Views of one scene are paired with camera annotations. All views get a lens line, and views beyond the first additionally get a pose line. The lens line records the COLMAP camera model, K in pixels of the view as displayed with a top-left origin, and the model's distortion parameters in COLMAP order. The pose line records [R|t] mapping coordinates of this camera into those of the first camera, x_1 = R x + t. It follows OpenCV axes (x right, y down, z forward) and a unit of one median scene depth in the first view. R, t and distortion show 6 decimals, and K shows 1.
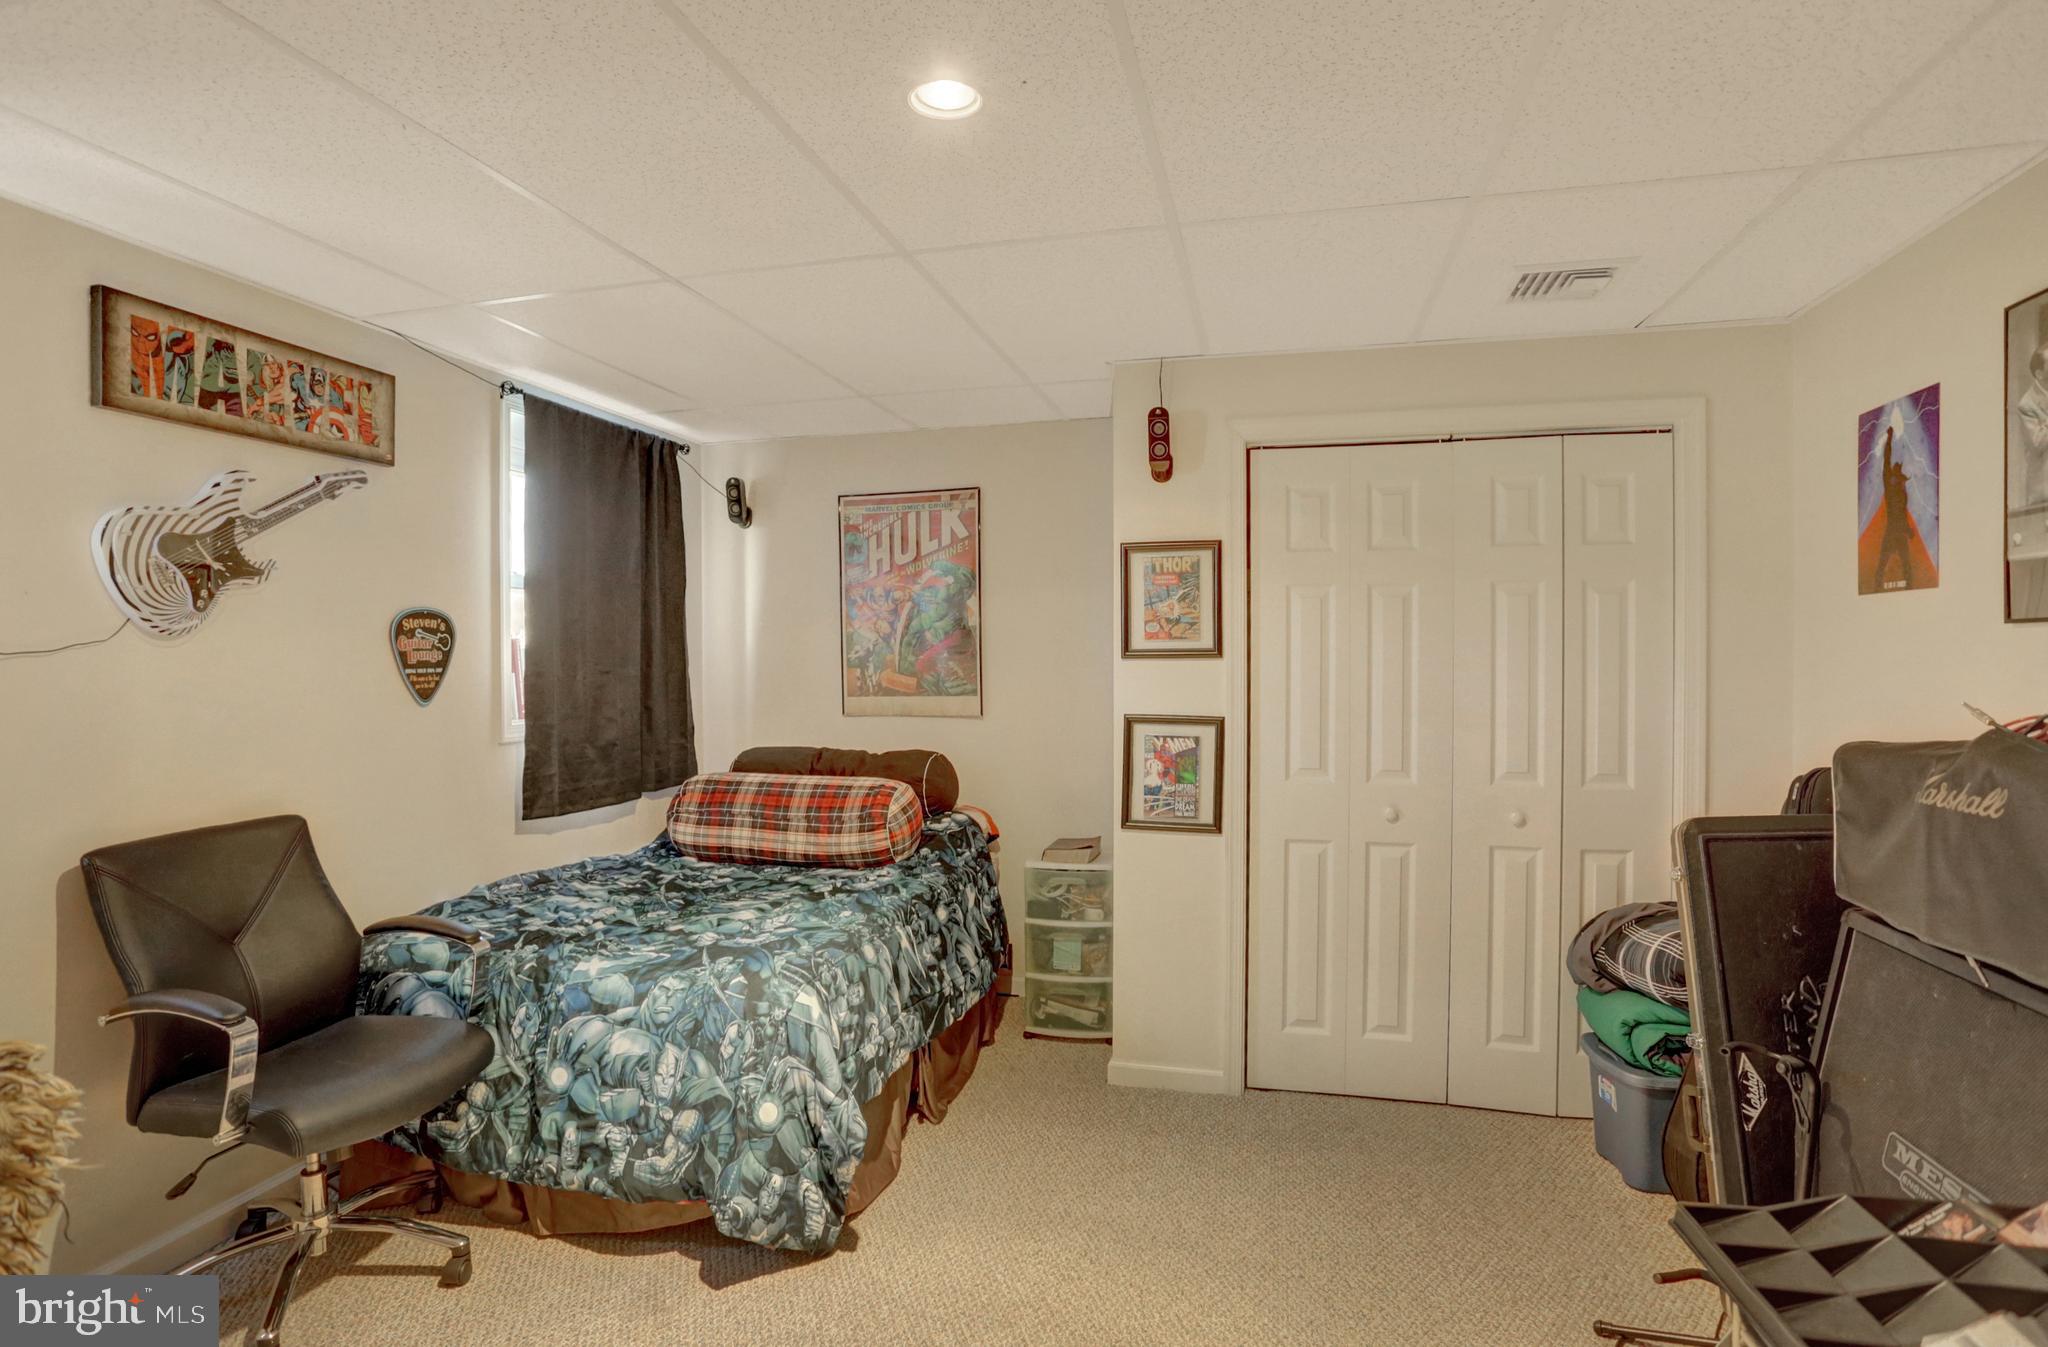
lens RADIAL K [[1063.4, 0, 967.3], [0, 1063.4, 672.0], [0, 0, 1]] dist [-0.067520, 0.053994]
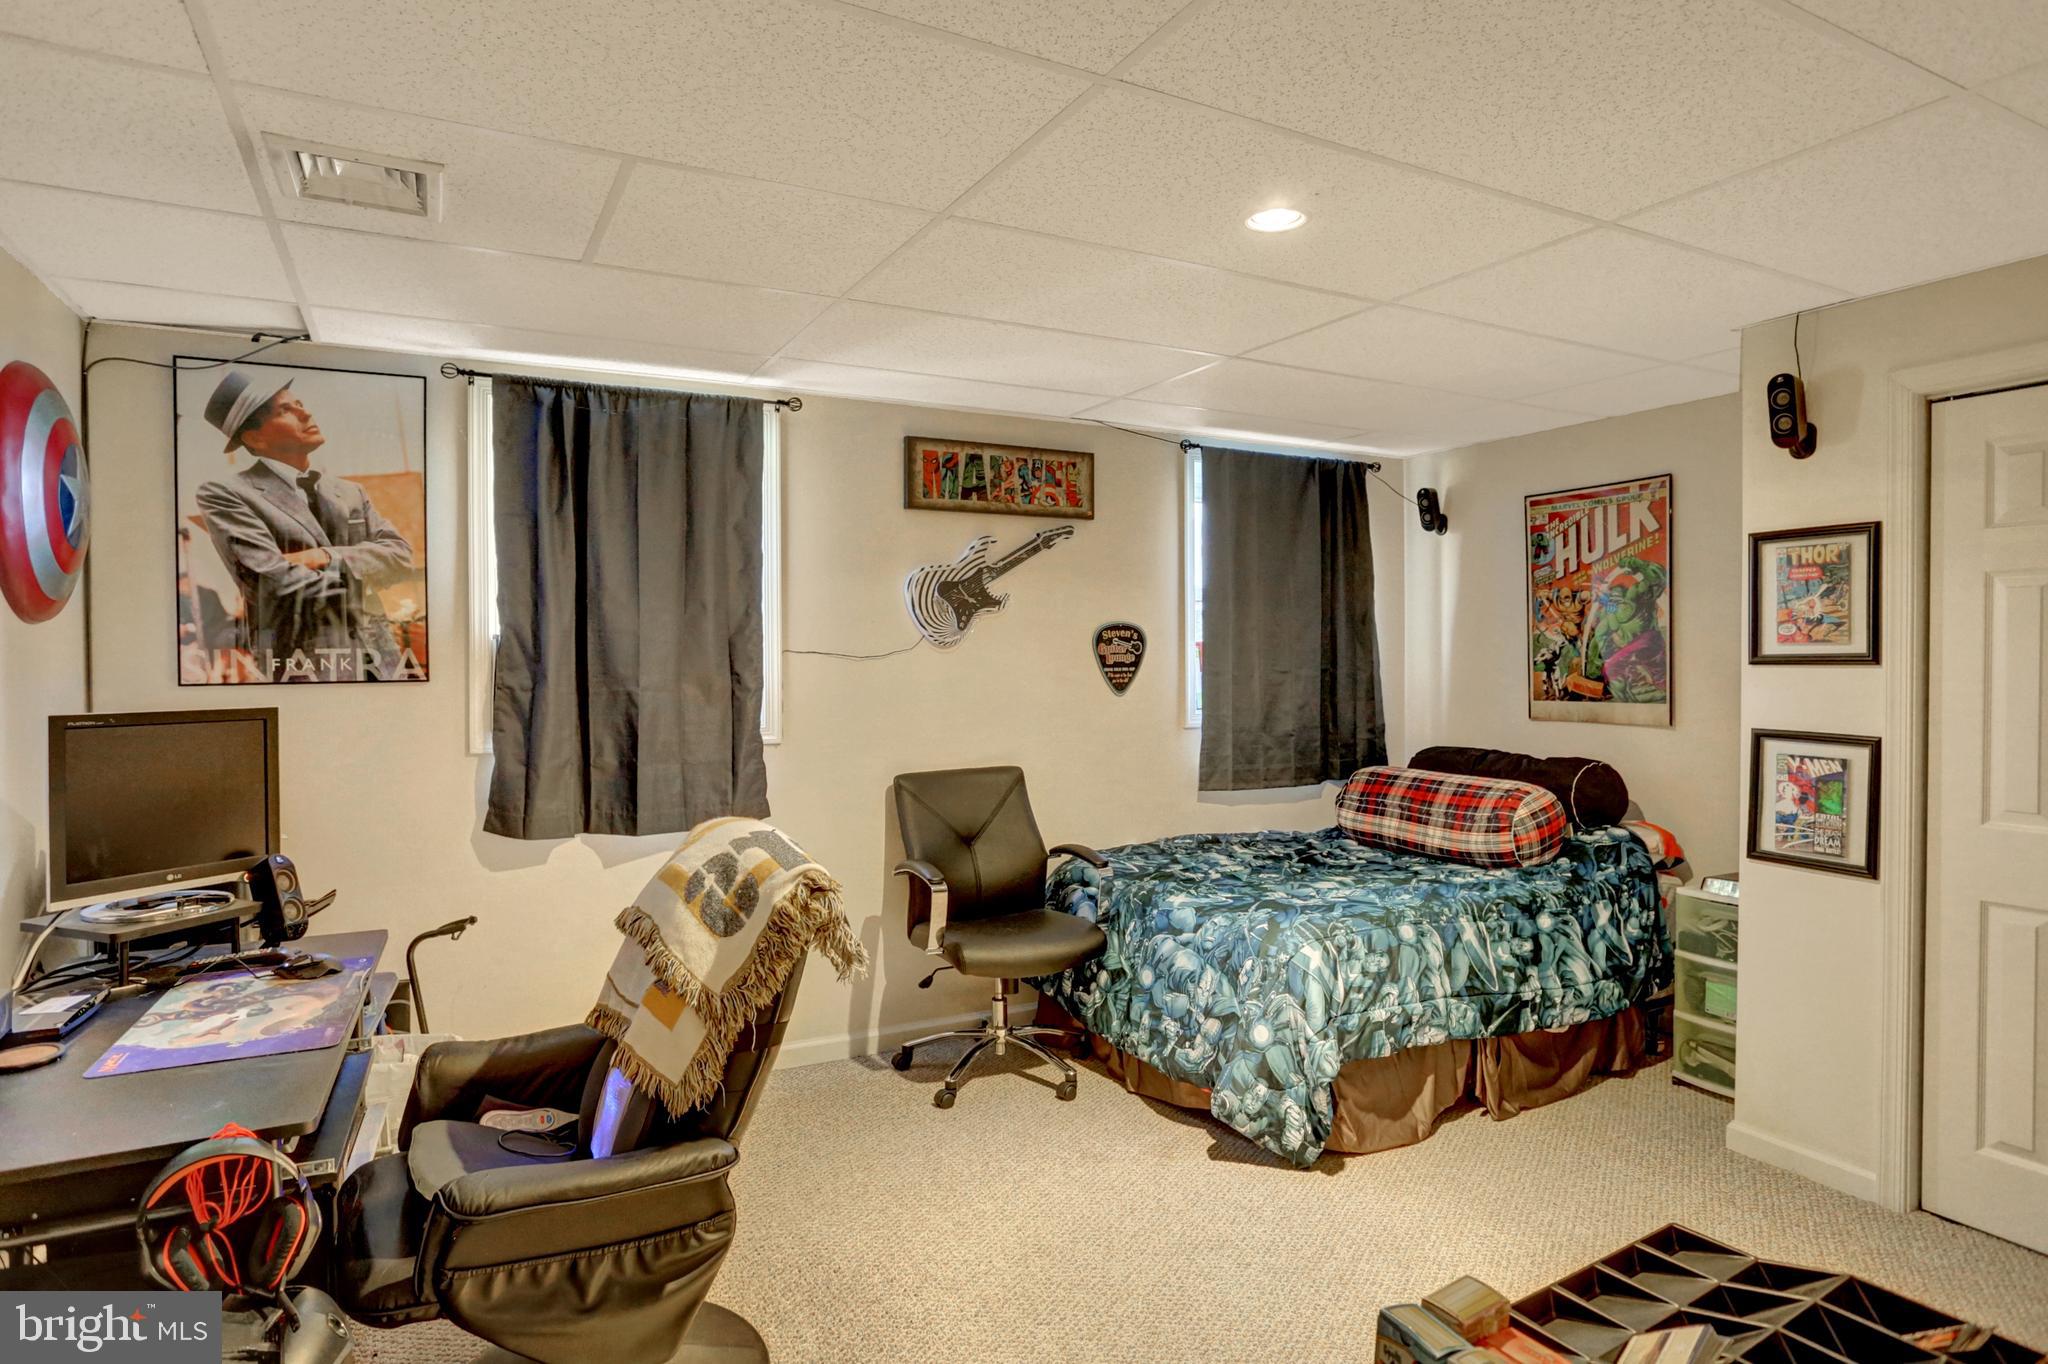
lens RADIAL K [[1136.3, 0, 1024.0], [0, 1136.3, 682.0], [0, 0, 1]] dist [0.001389, 0.001664]
pose [[0.695372, 0.019795, -0.718377, 0.438674], [-0.012096, 0.999801, 0.015841, -0.006727], [0.718548, -0.002326, 0.695473, -0.093776]]
